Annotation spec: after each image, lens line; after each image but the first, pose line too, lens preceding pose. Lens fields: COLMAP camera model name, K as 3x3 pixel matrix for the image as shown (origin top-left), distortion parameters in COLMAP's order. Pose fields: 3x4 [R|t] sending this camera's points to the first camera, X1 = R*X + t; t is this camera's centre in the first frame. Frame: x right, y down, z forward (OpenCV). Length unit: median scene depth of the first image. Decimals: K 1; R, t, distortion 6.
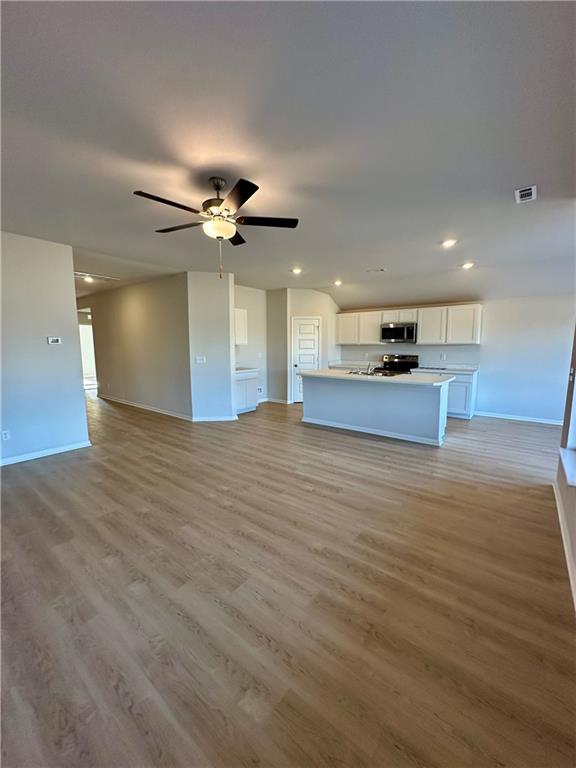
lens RADIAL K [[305.0, 0, 288.0], [0, 305.0, 384.0], [0, 0, 1]] dist [-0.003502, 0.000486]
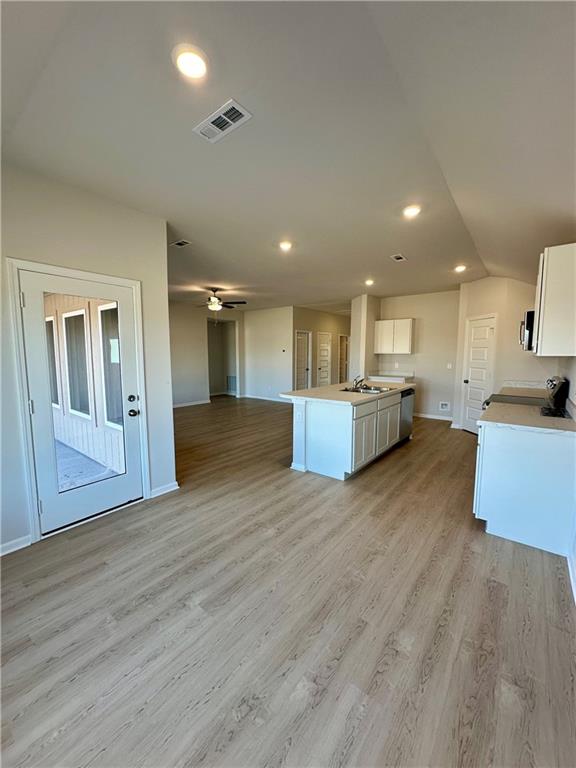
lens RADIAL K [[305.0, 0, 288.0], [0, 305.0, 384.0], [0, 0, 1]] dist [-0.003502, 0.000486]
pose [[0.002777, 0.106727, -0.994285, 1.355883], [-0.134960, 0.985232, 0.105378, -0.129935], [0.990847, 0.133896, 0.017140, 0.943570]]
